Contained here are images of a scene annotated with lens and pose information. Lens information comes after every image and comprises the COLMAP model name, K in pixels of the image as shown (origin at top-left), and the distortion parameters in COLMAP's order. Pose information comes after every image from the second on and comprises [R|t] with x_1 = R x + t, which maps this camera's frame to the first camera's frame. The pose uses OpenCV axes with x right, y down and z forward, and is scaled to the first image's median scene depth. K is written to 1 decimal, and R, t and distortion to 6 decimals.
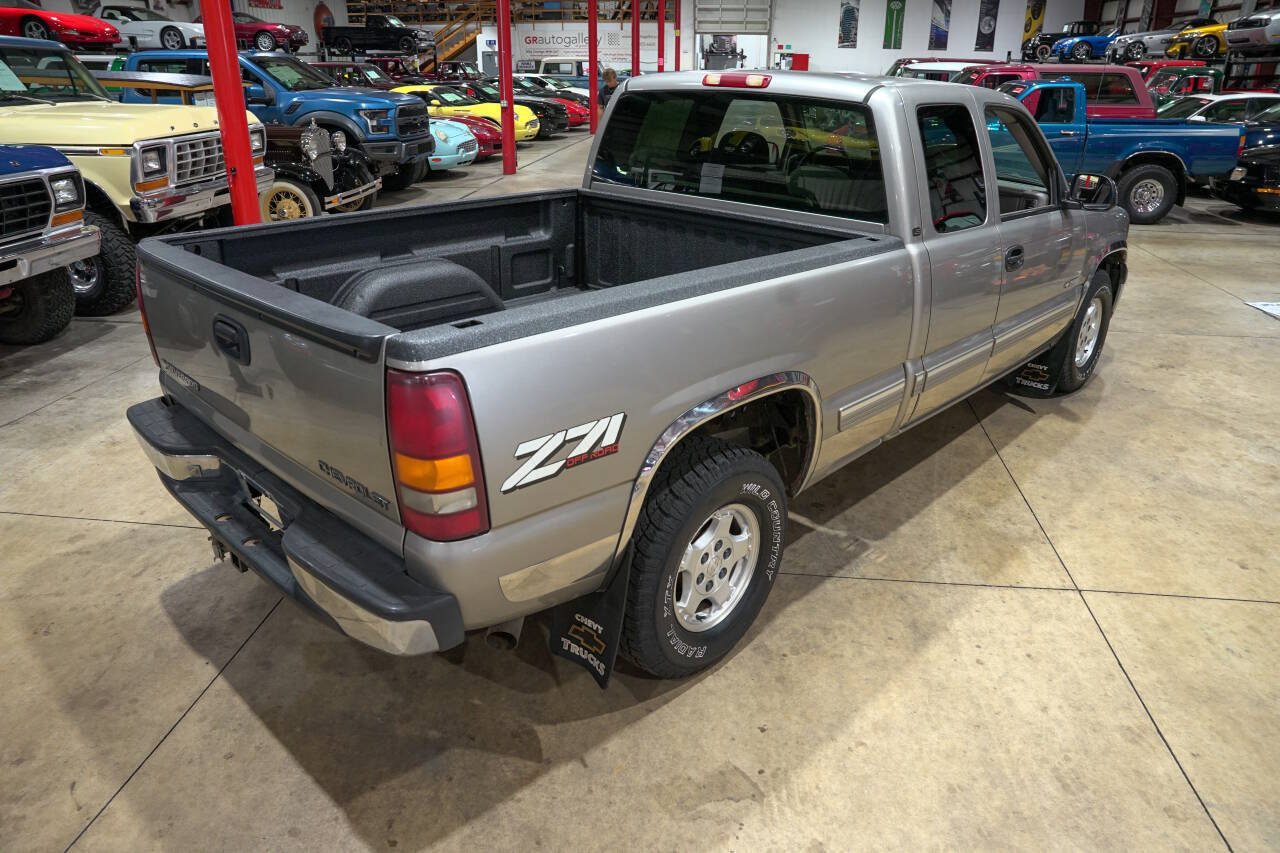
lens RADIAL K [[880.5, 0, 642.4], [0, 880.5, 427.3], [0, 0, 1]] dist [-0.142425, 0.114967]
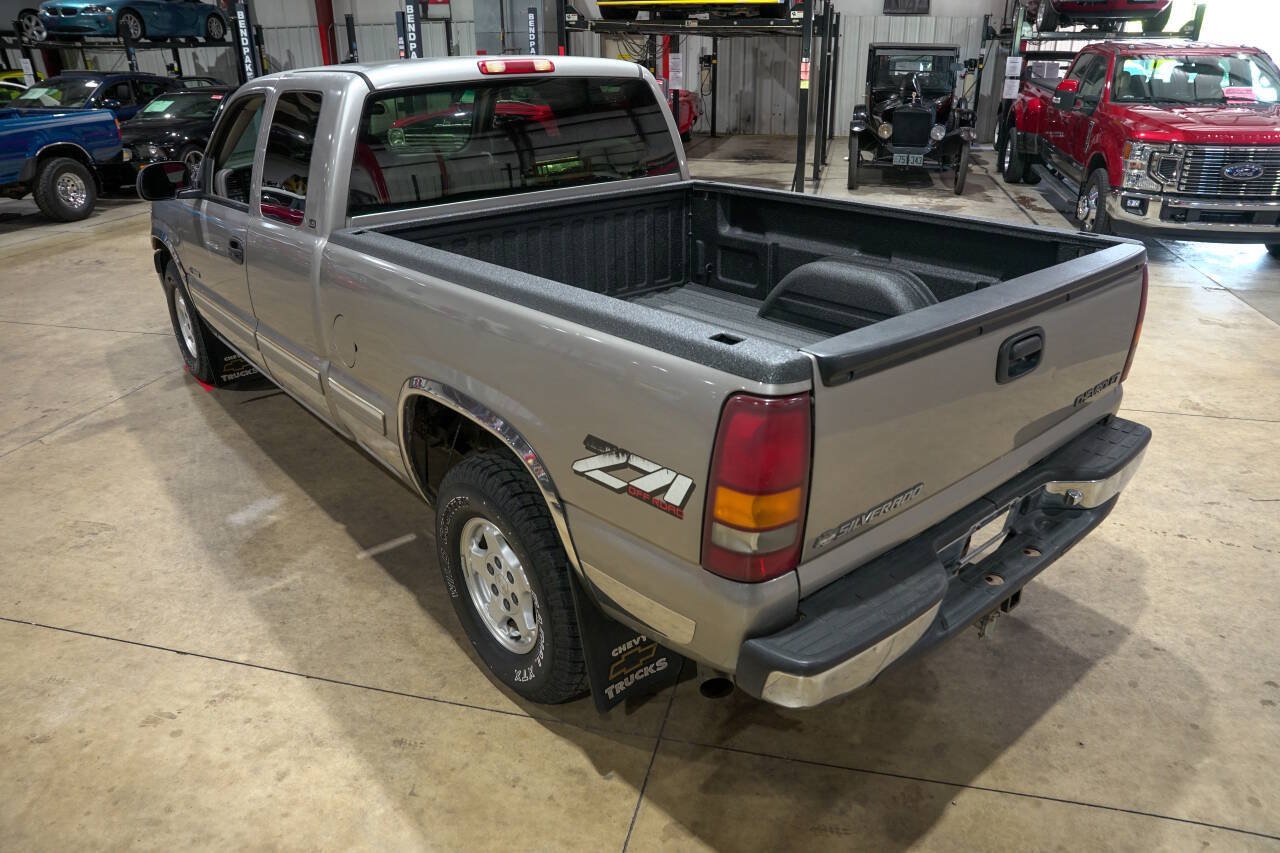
lens RADIAL K [[879.7, 0, 642.5], [0, 879.7, 425.6], [0, 0, 1]] dist [-0.141257, 0.112140]
pose [[0.111688, -0.408441, 0.905926, -1.065808], [0.398220, 0.853628, 0.335767, -0.388392], [-0.910465, 0.323257, 0.257990, 0.898668]]
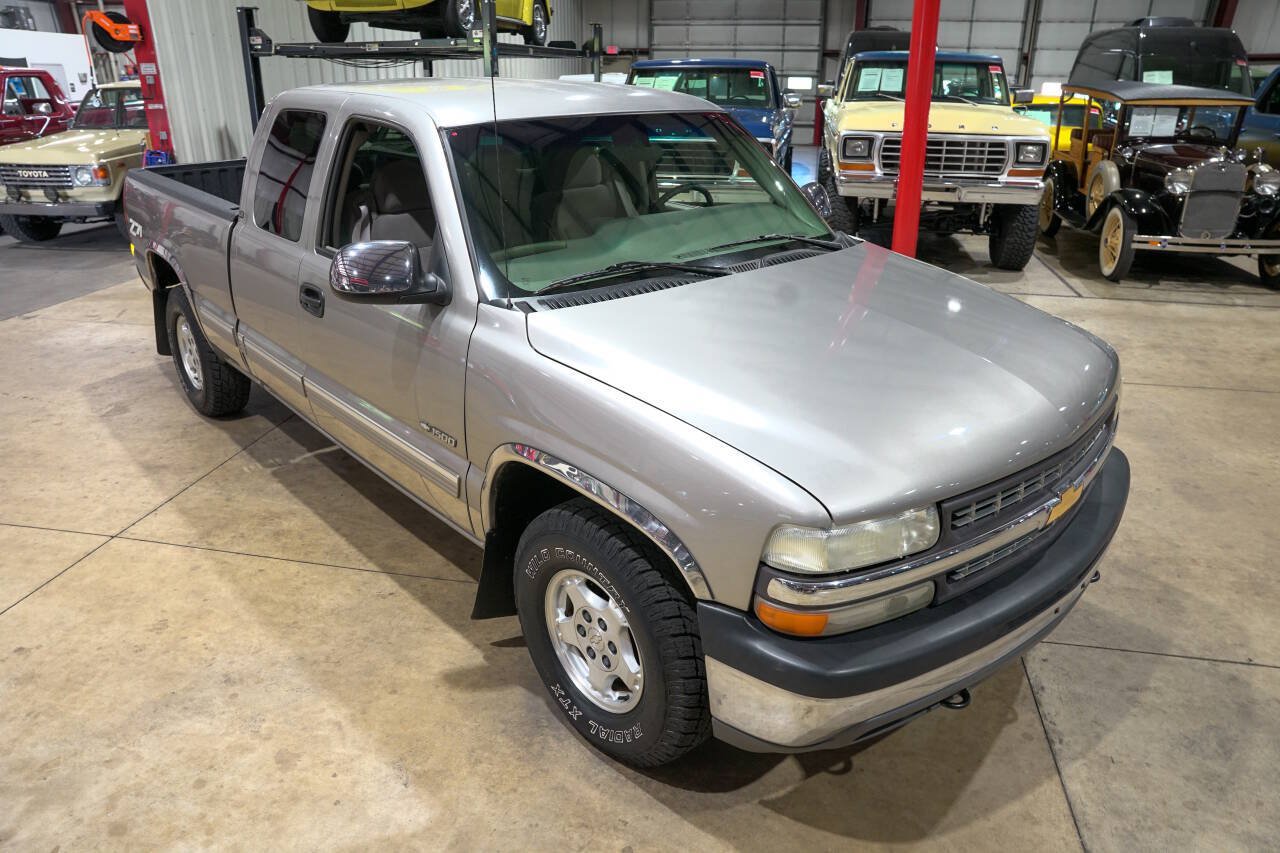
lens RADIAL K [[879.7, 0, 642.5], [0, 879.7, 425.6], [0, 0, 1]] dist [-0.141257, 0.112140]
pose [[-0.068769, 0.378483, -0.923050, 1.561769], [-0.396230, 0.838773, 0.373446, -0.677803], [0.915572, 0.391421, 0.092285, 1.605655]]
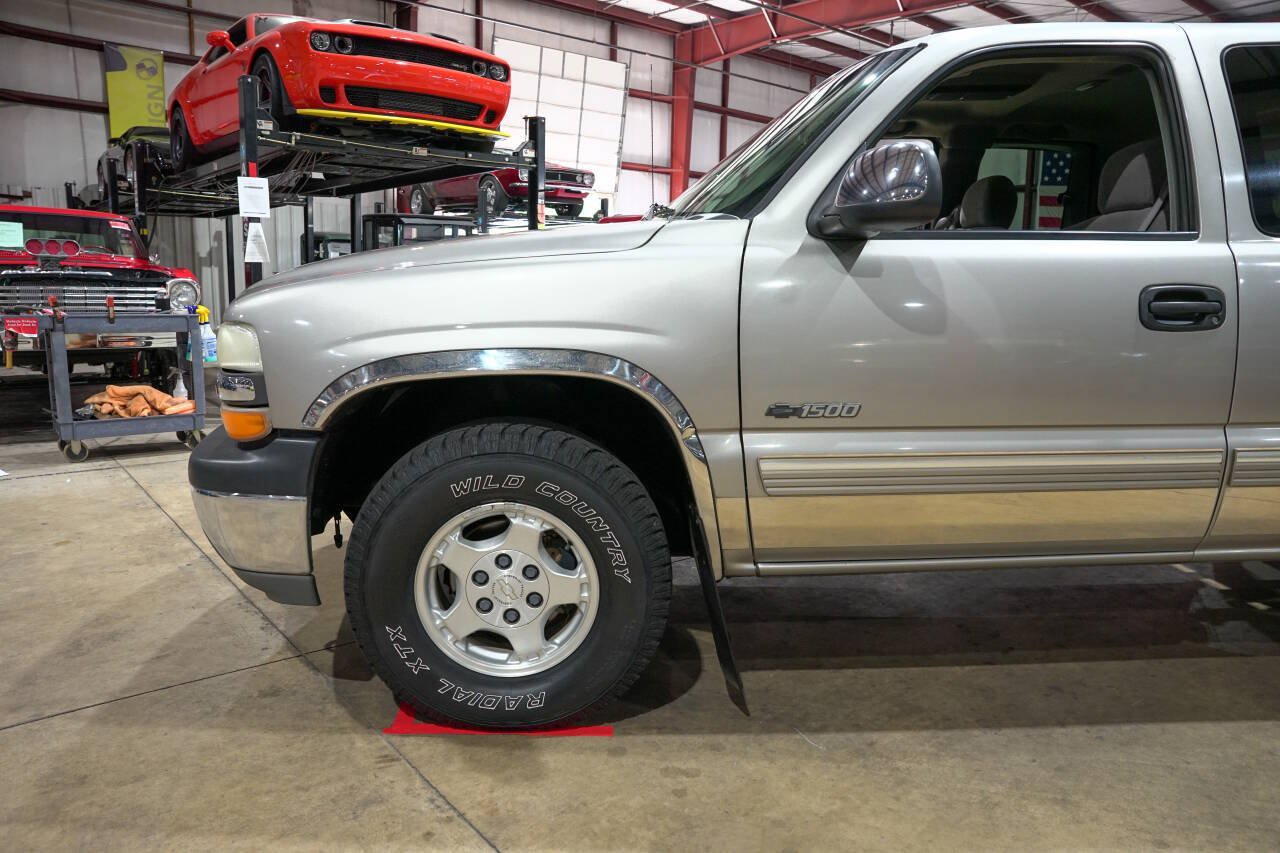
lens RADIAL K [[877.5, 0, 642.9], [0, 877.5, 427.7], [0, 0, 1]] dist [-0.141833, 0.111742]
pose [[-0.730615, -0.136832, 0.668938, -0.051781], [0.245858, 0.861275, 0.444701, -0.736950], [-0.636989, 0.489369, -0.595620, 2.370276]]
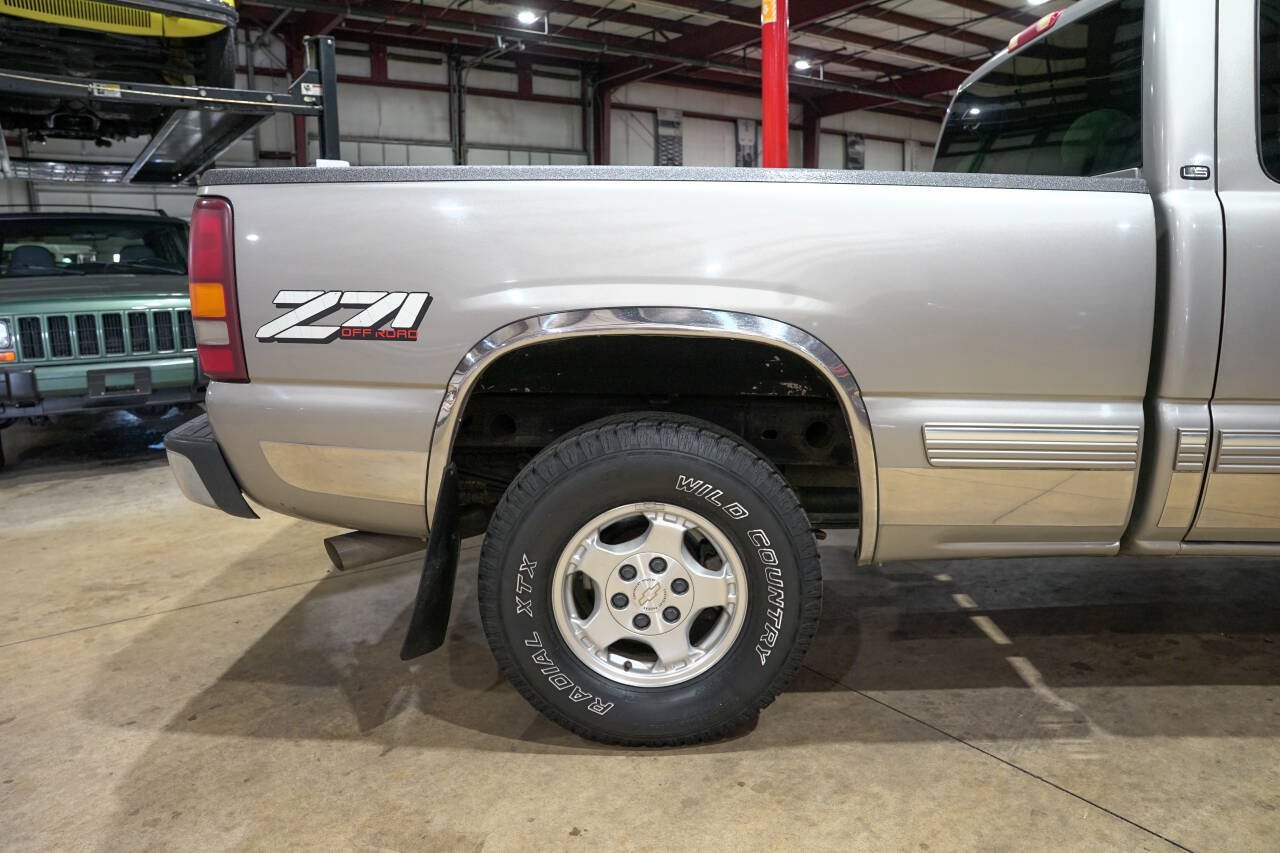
lens RADIAL K [[877.5, 0, 642.9], [0, 877.5, 427.7], [0, 0, 1]] dist [-0.141833, 0.111742]
pose [[0.676297, 0.117344, -0.727223, 0.524427], [-0.273994, 0.956469, -0.100471, 0.094869], [0.683776, 0.267203, 0.679009, 0.449198]]
